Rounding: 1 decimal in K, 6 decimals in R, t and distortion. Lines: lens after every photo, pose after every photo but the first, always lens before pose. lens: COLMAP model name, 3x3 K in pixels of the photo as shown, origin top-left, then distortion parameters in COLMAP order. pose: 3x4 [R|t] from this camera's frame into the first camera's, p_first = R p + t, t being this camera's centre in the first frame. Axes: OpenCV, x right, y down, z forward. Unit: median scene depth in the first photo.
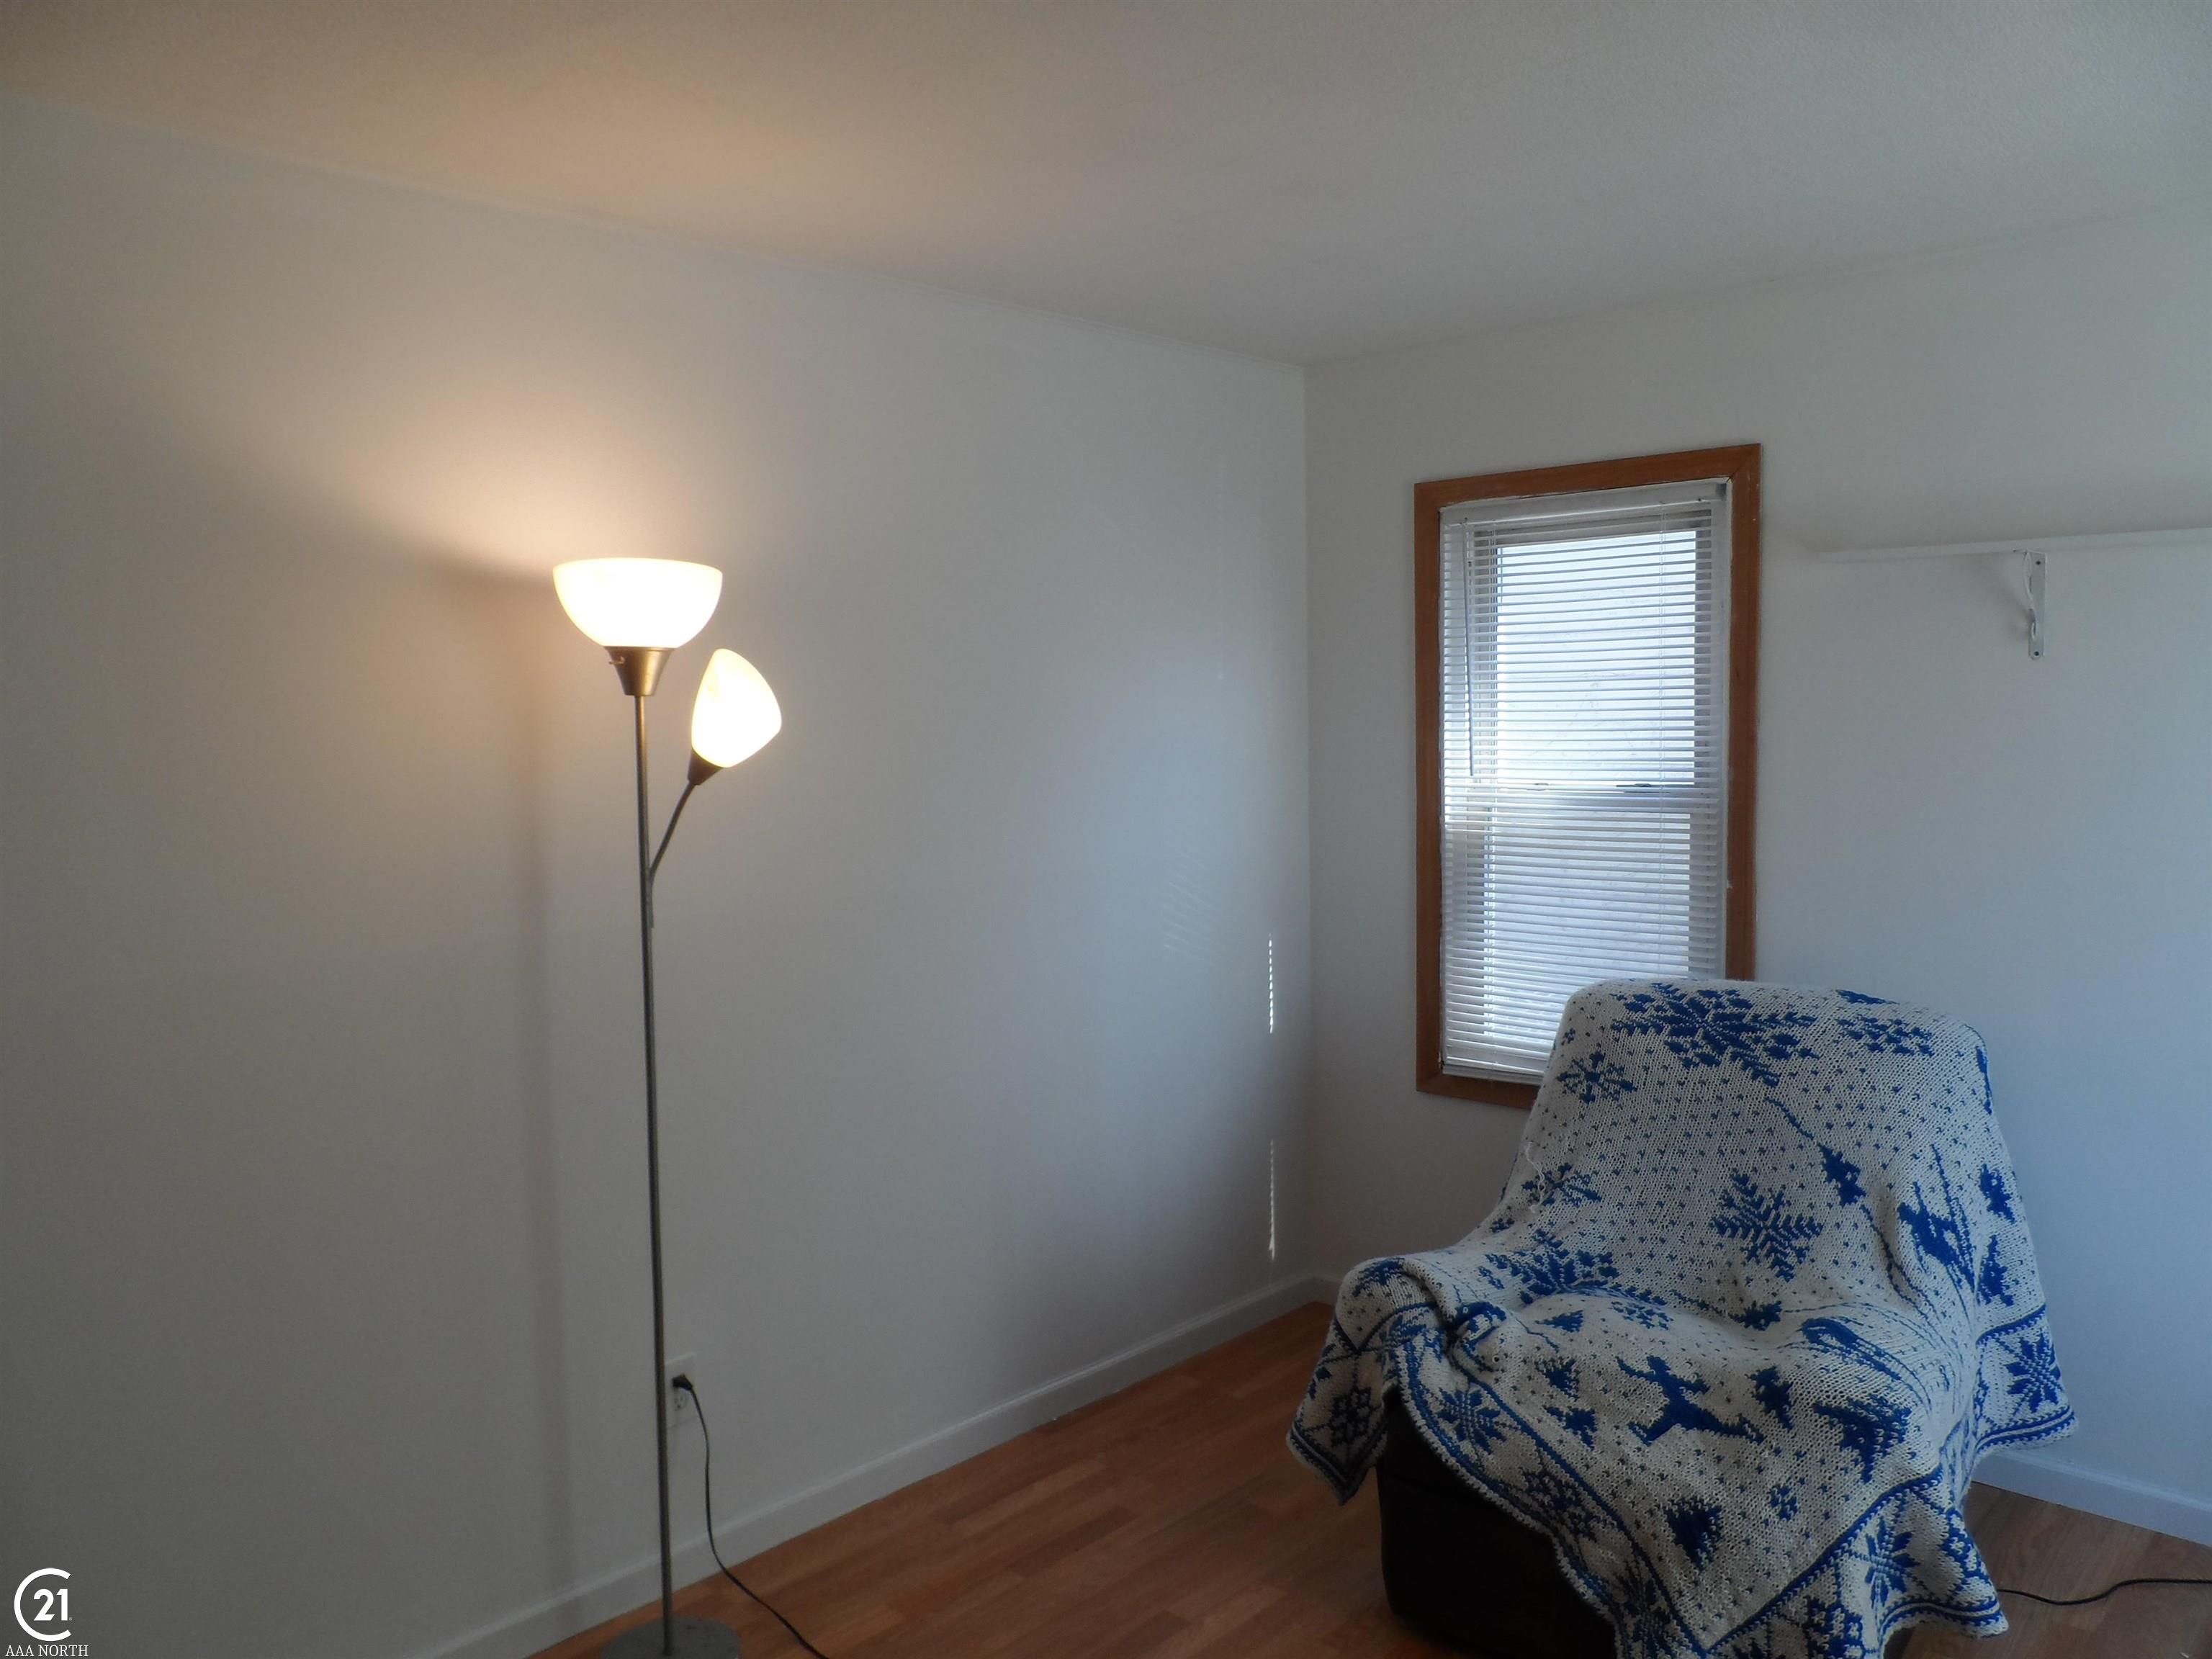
lens RADIAL K [[1665.4, 0, 1104.0], [0, 1665.4, 828.5], [0, 0, 1]] dist [-0.014506, -0.000176]
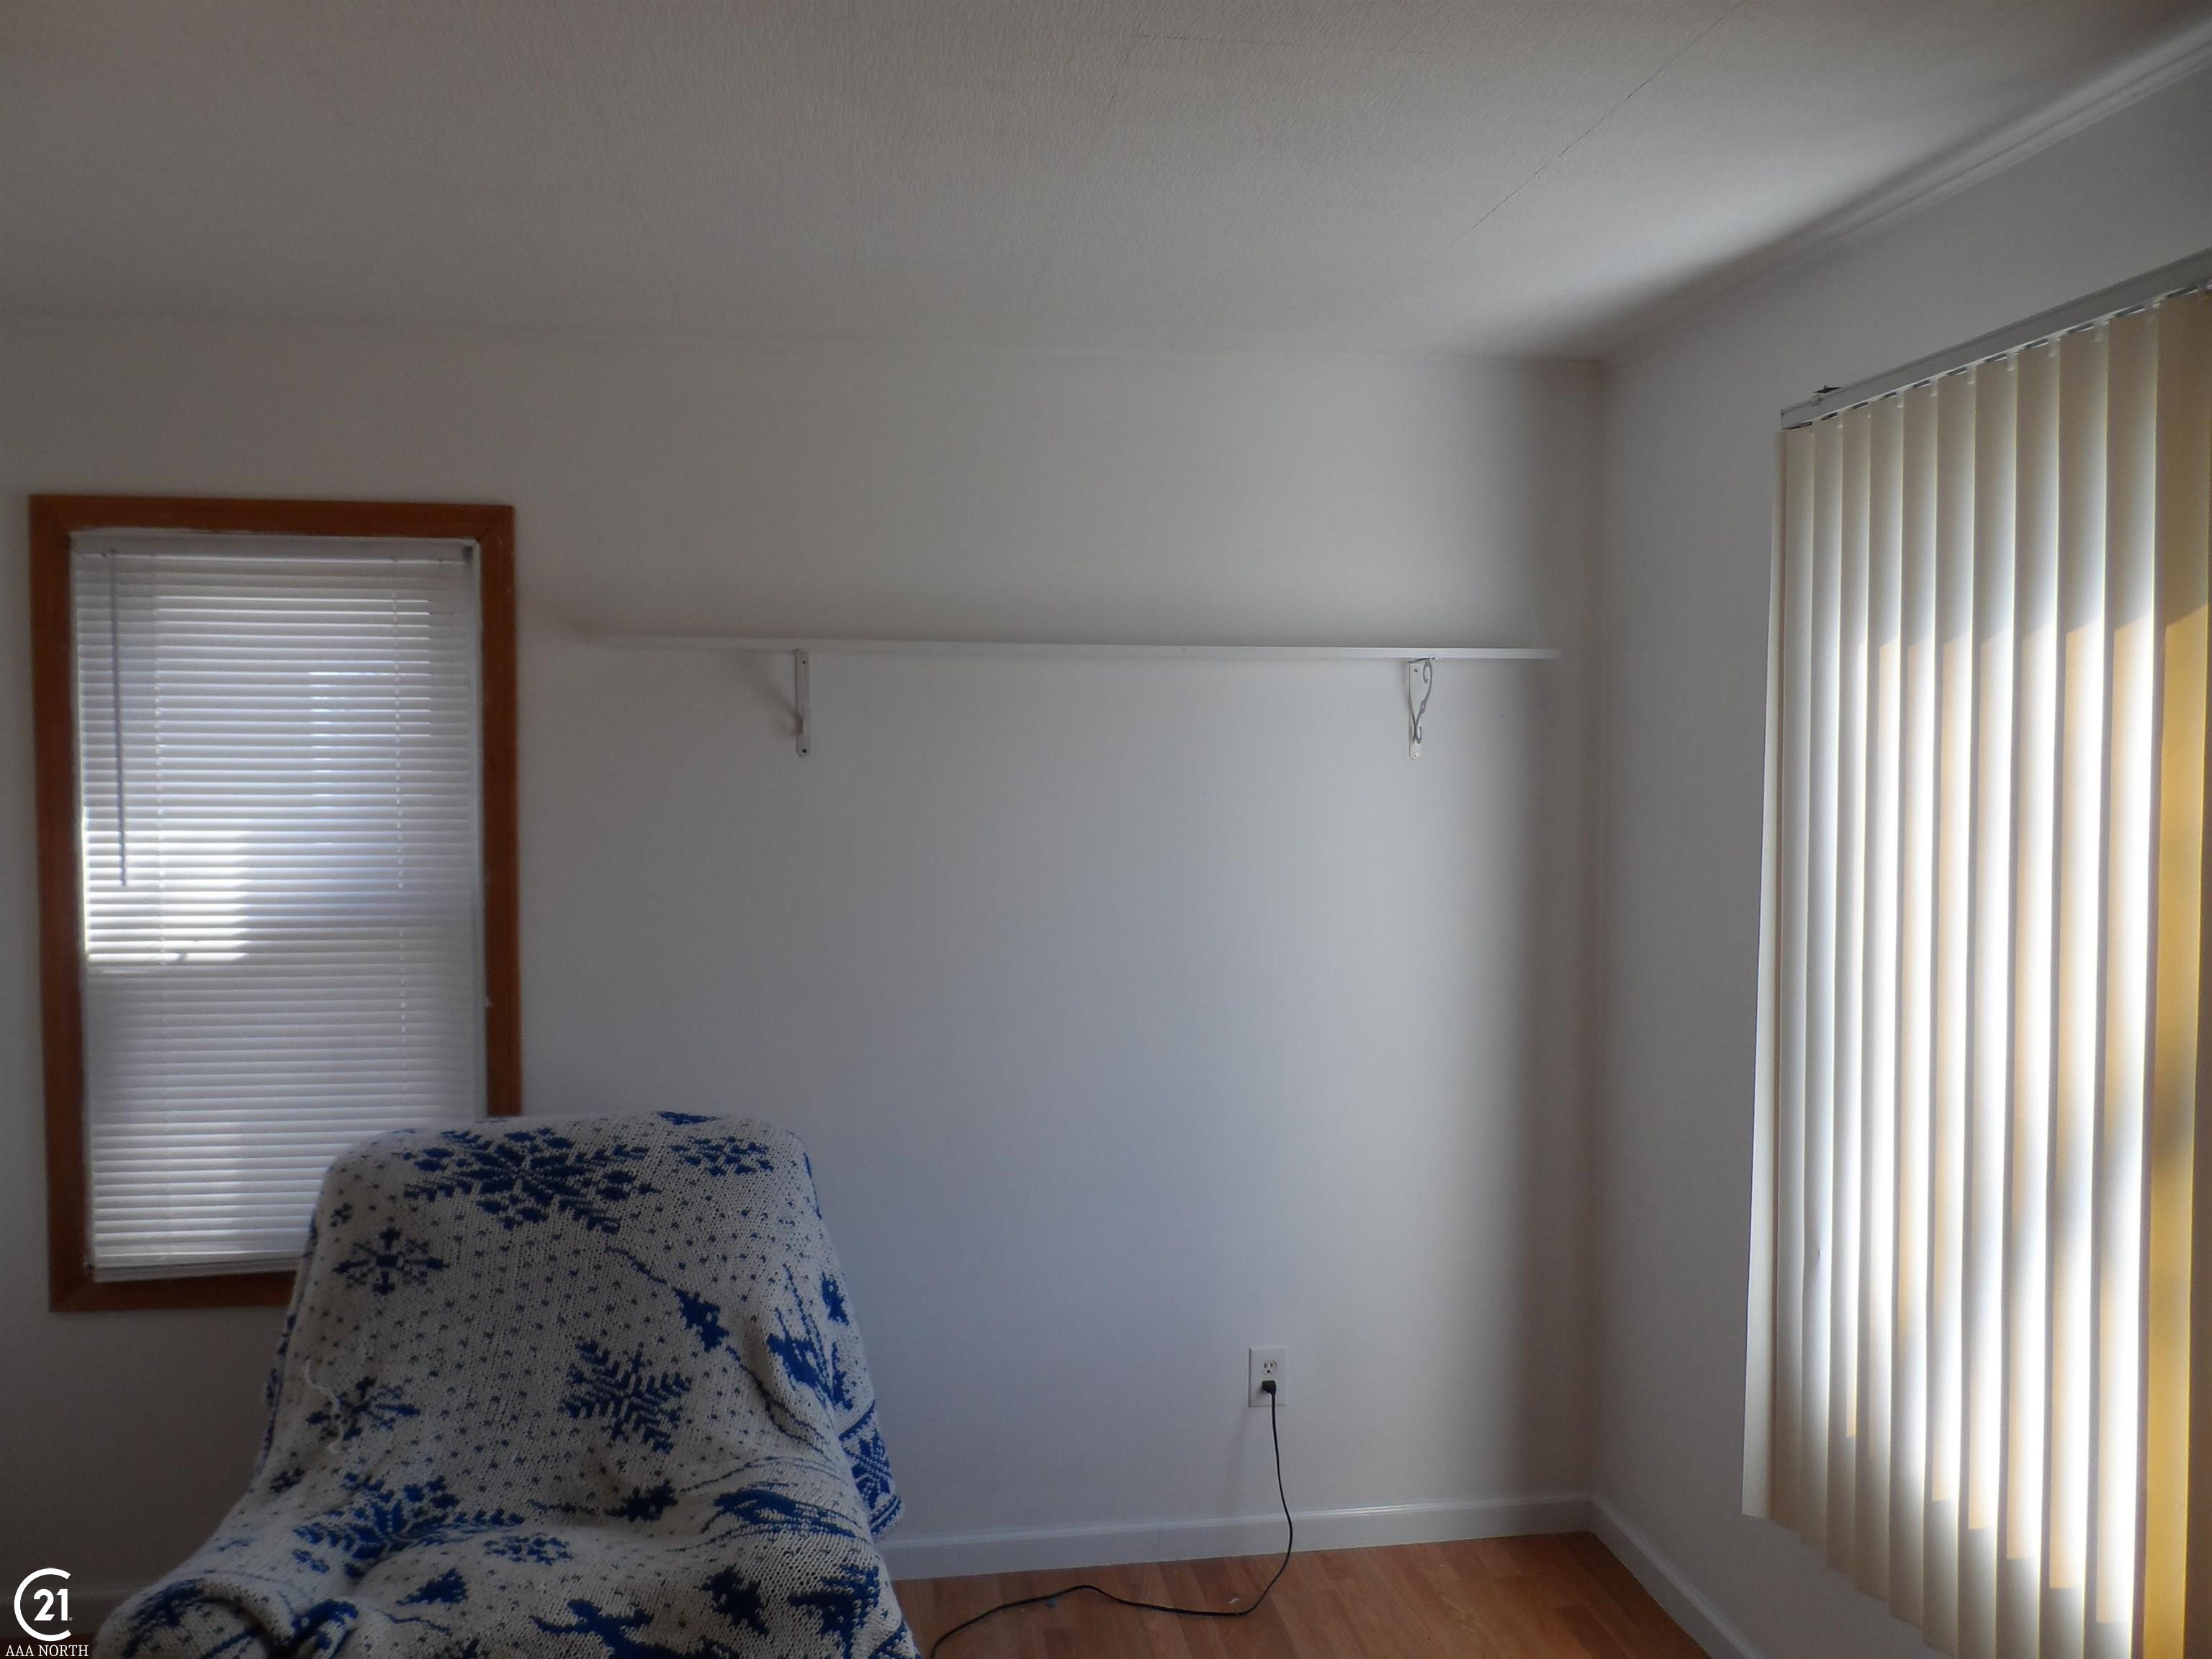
lens RADIAL K [[1665.4, 0, 1106.7], [0, 1665.4, 835.9], [0, 0, 1]] dist [-0.014506, -0.000176]
pose [[0.624401, -0.016030, 0.780939, -0.123245], [0.042091, 0.999027, -0.013147, -0.034110], [-0.779969, 0.041079, 0.624469, 0.230992]]
